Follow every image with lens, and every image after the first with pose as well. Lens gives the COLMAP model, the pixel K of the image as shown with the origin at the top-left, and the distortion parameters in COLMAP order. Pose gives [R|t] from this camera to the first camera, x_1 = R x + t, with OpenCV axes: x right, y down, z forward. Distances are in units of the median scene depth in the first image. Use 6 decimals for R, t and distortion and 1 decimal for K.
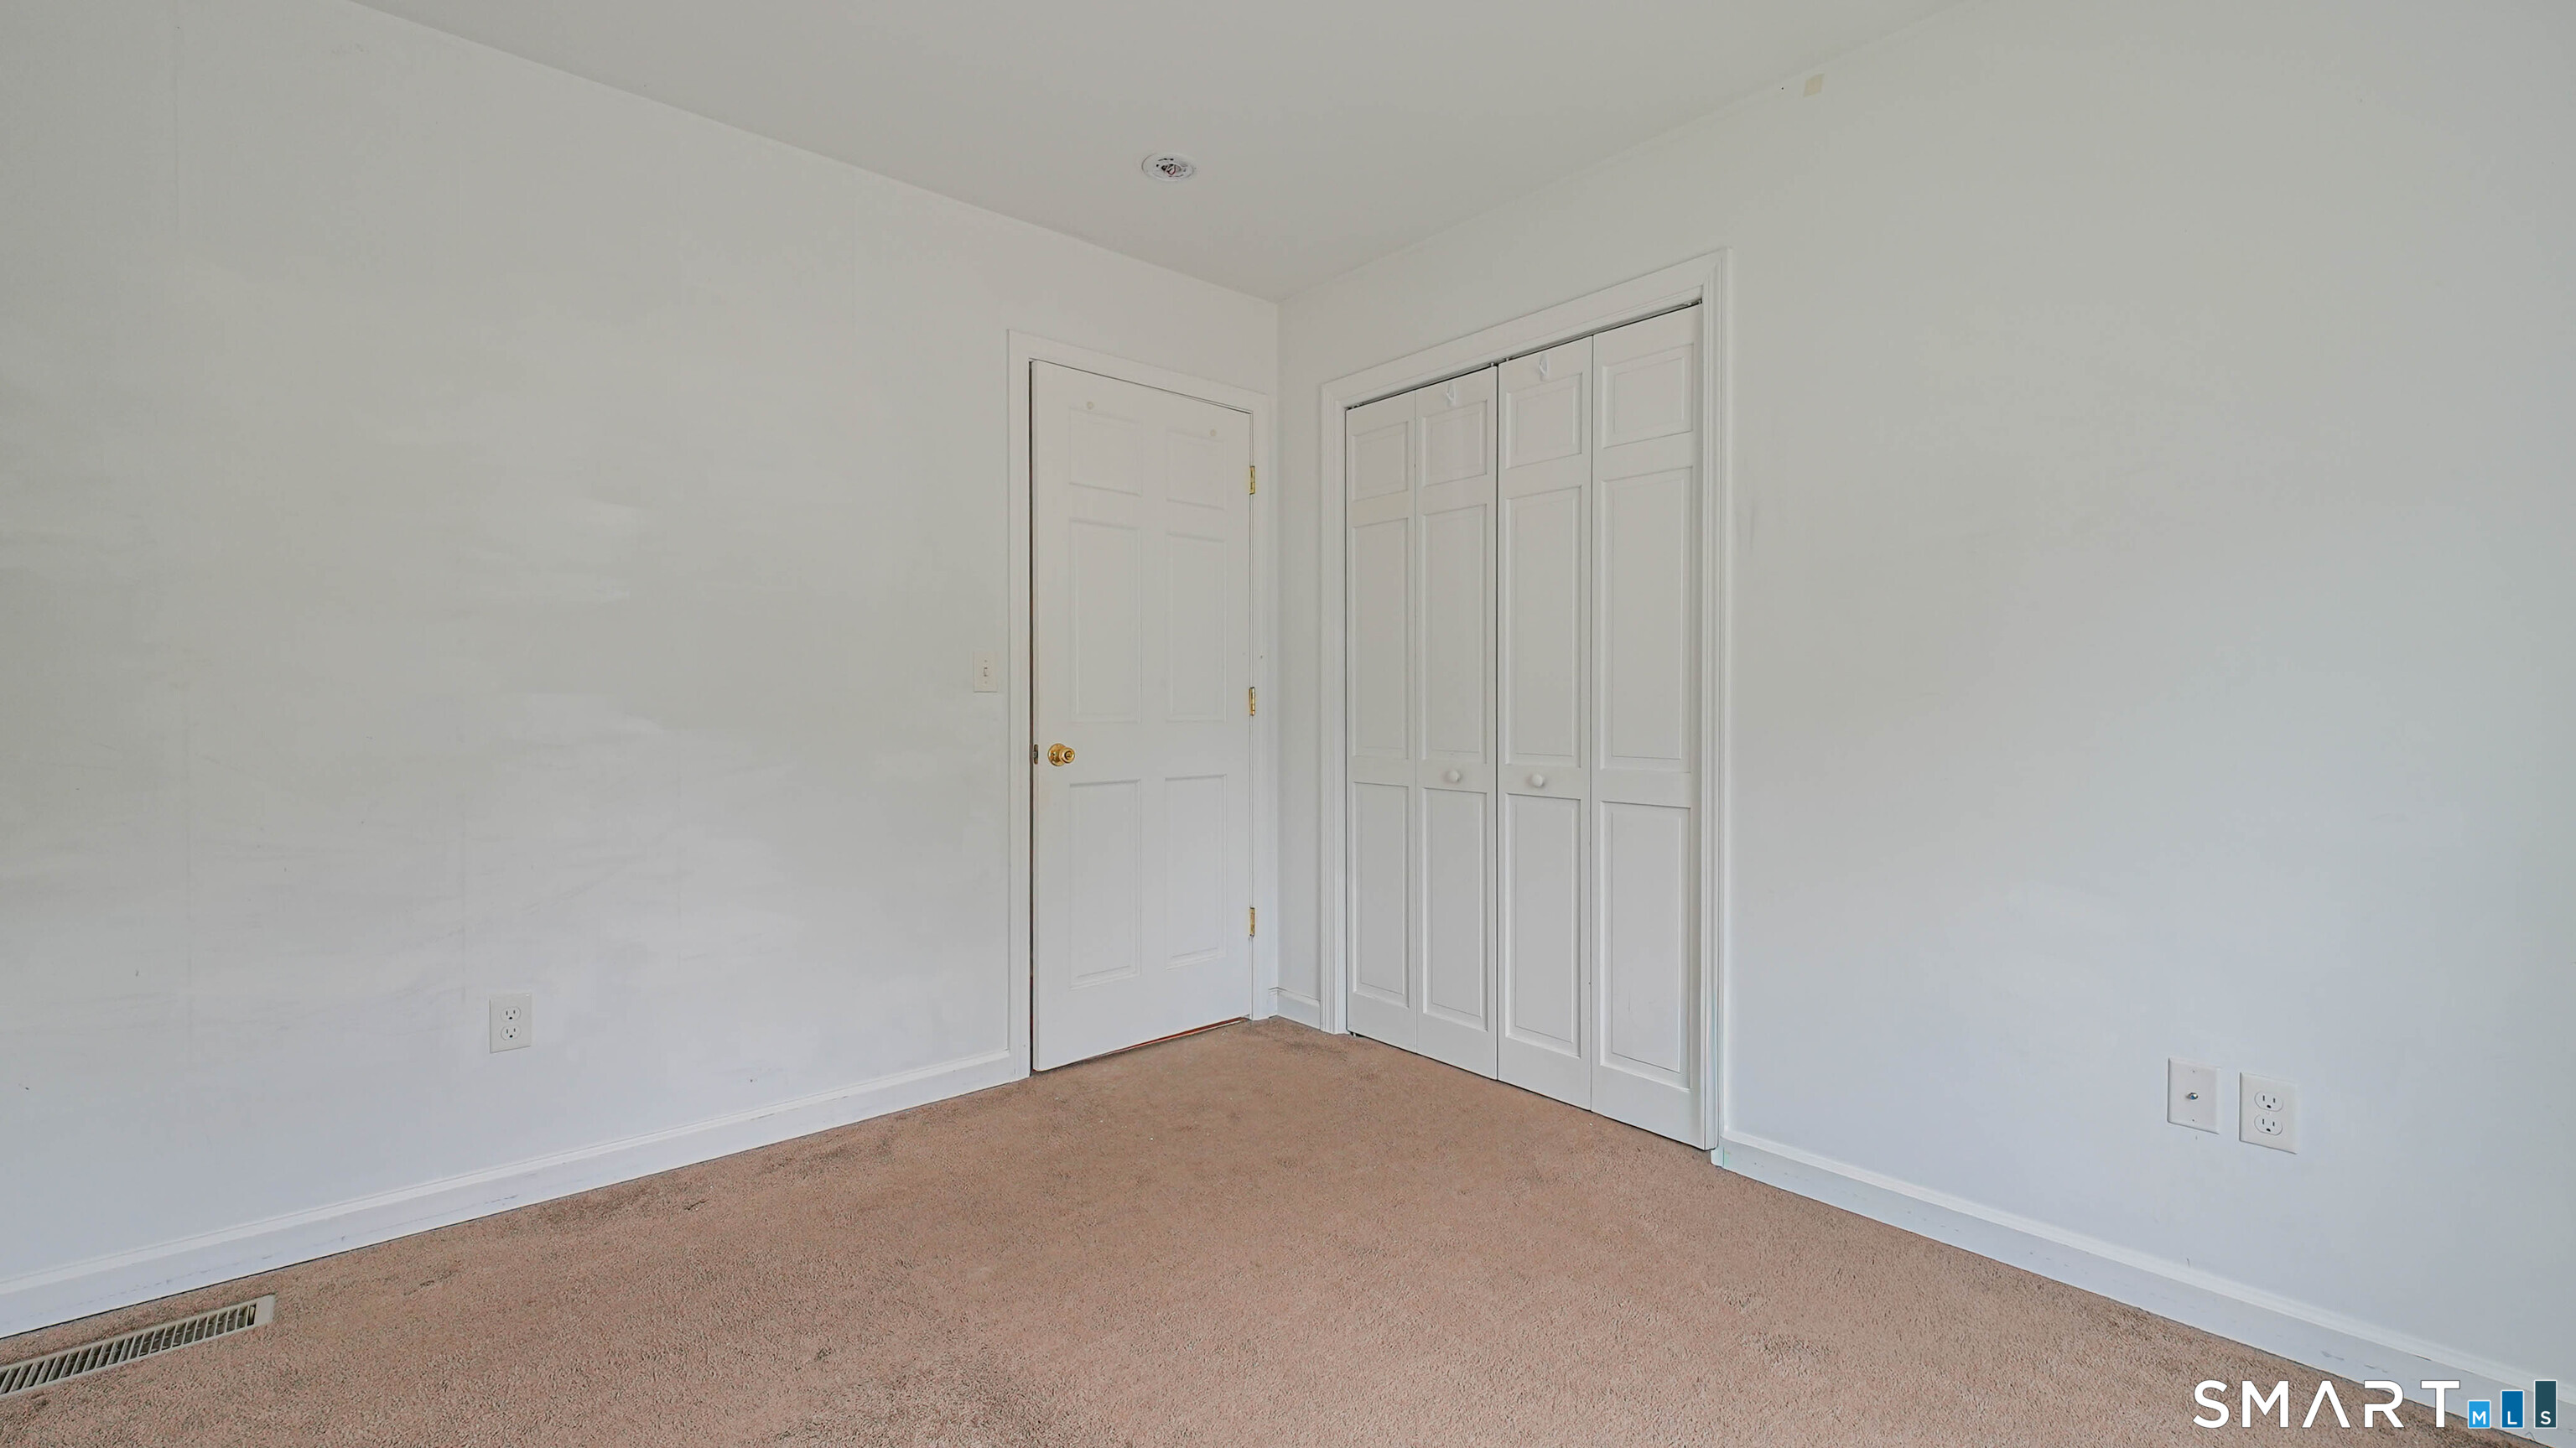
lens RADIAL K [[1049.9, 0, 1288.0], [0, 1049.9, 724.0], [0, 0, 1]] dist [0.033760, -0.000188]
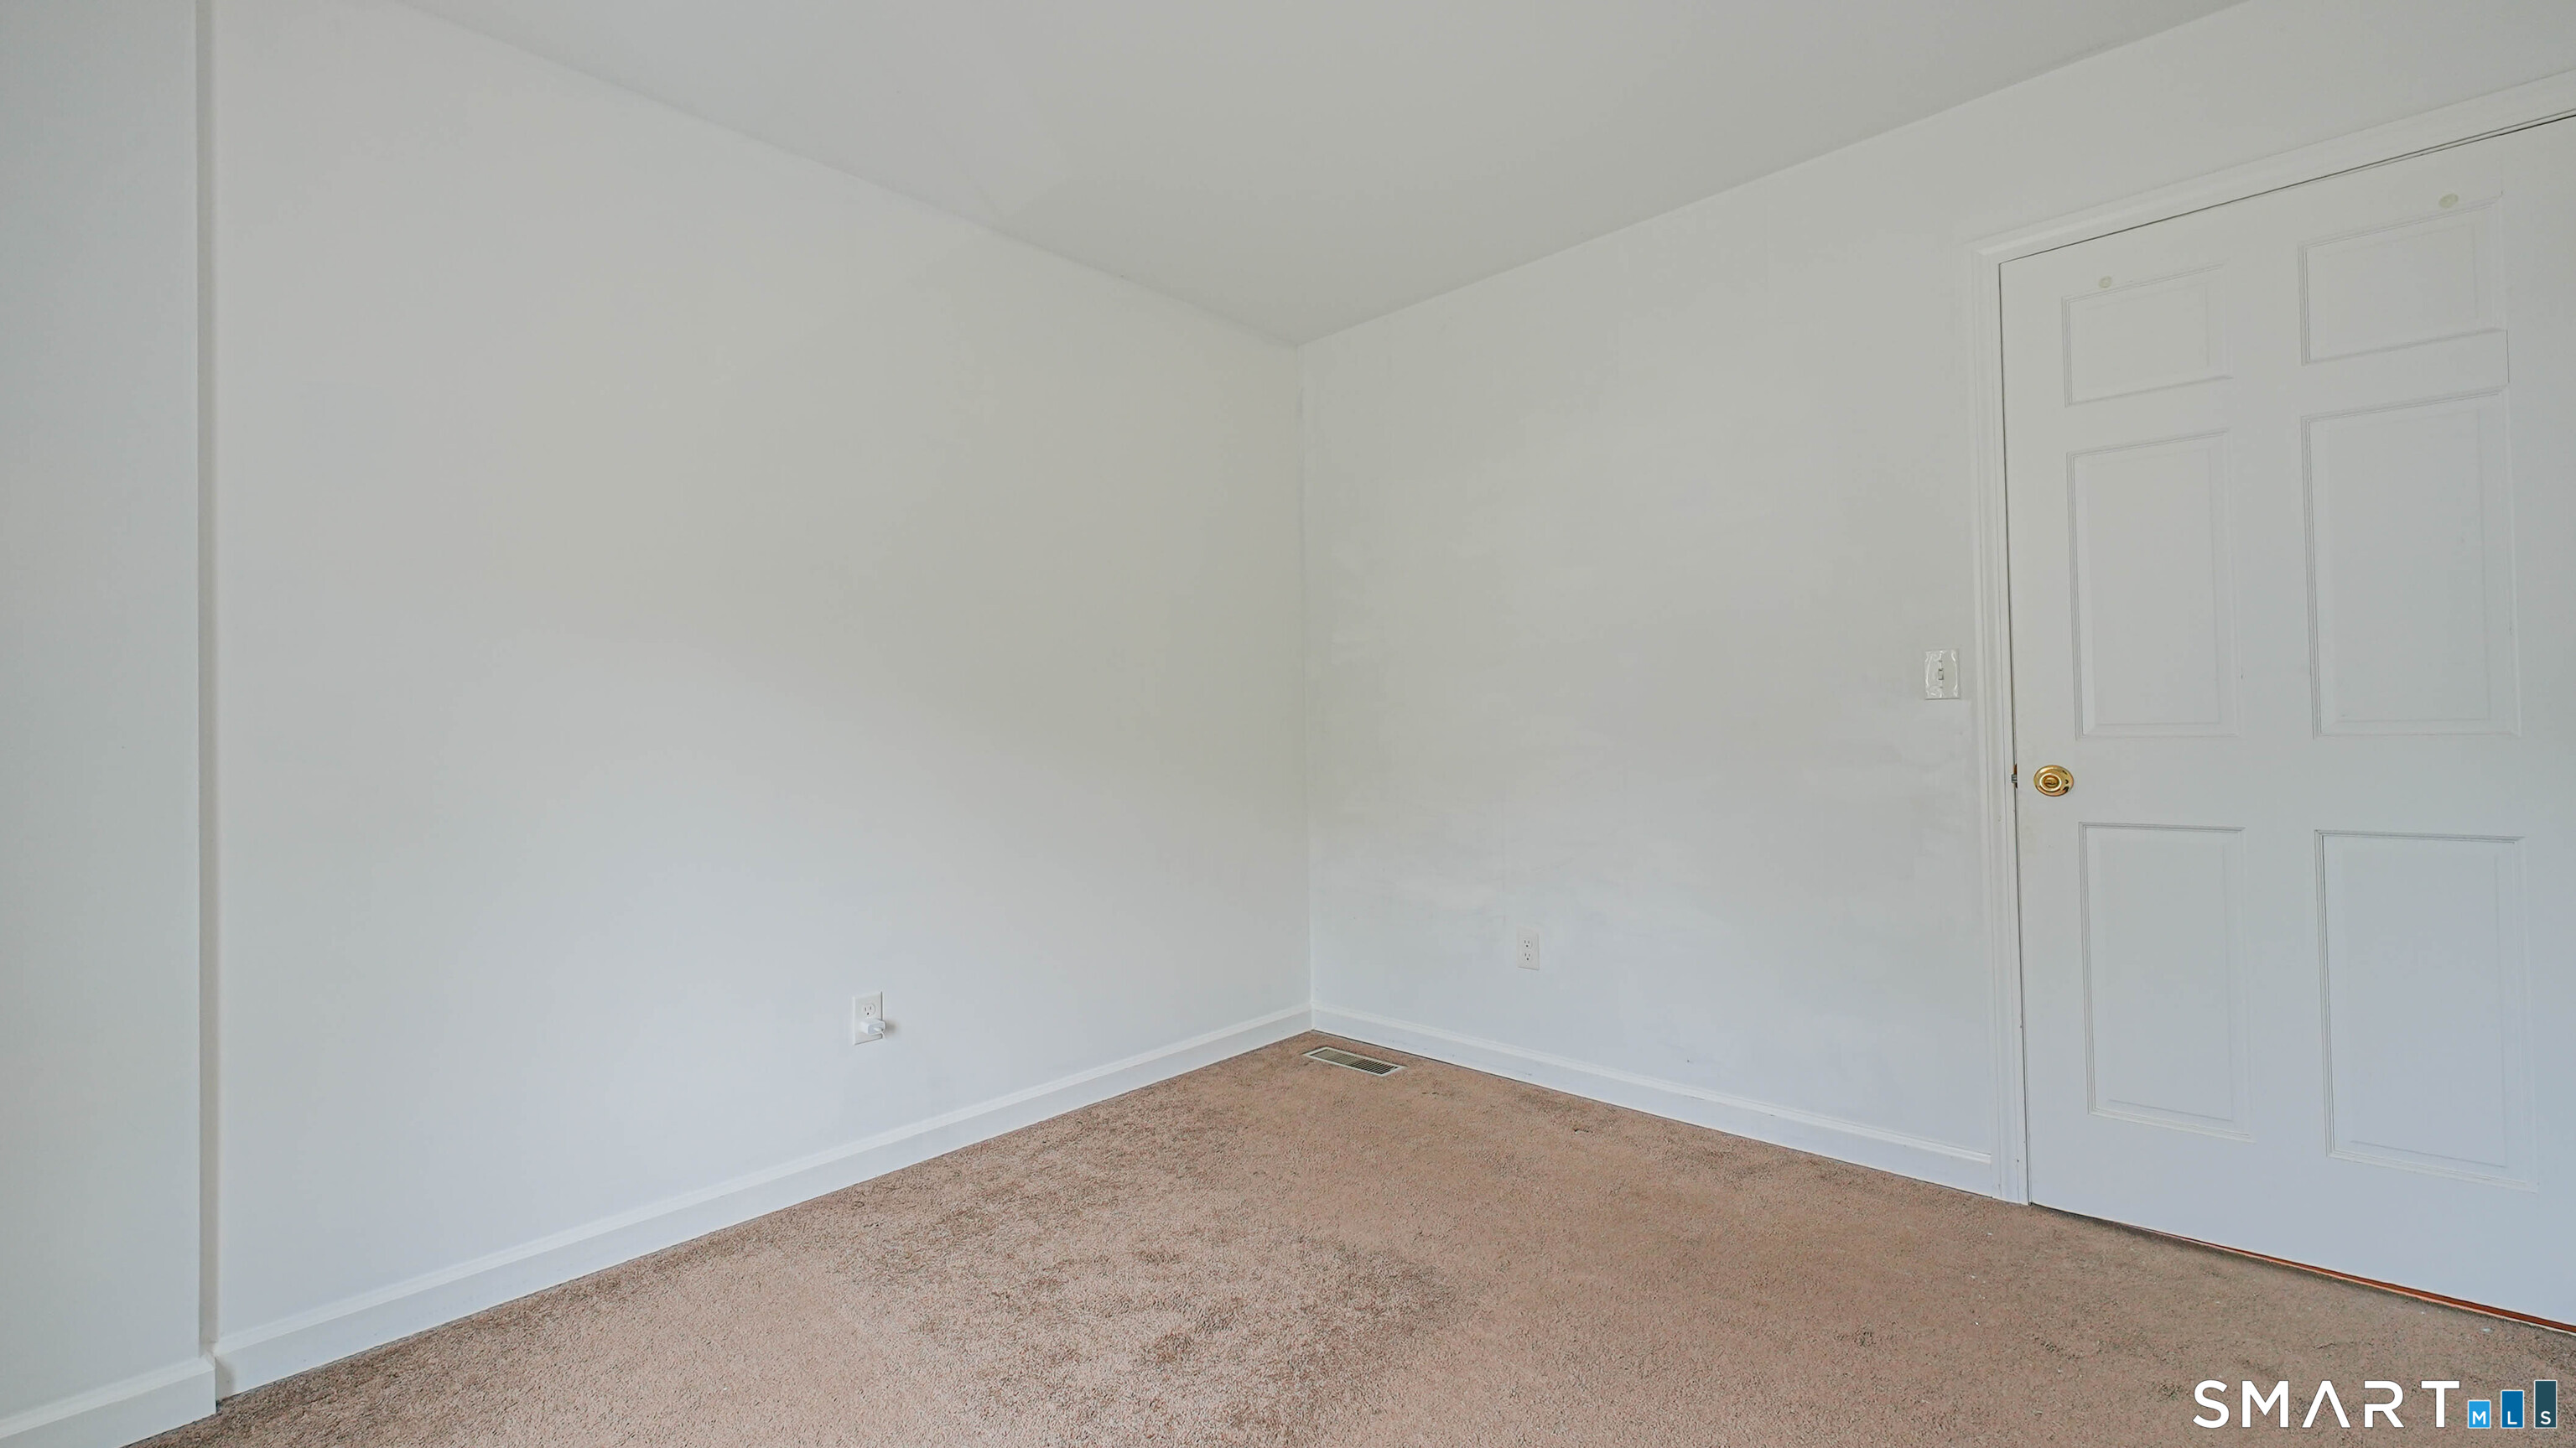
lens RADIAL K [[1049.9, 0, 1288.0], [0, 1049.9, 724.0], [0, 0, 1]] dist [0.033760, -0.000188]
pose [[0.135171, -0.007780, -0.990792, 0.506769], [0.001522, 0.999970, -0.007644, -0.006308], [0.990821, -0.000474, 0.135179, 0.420362]]
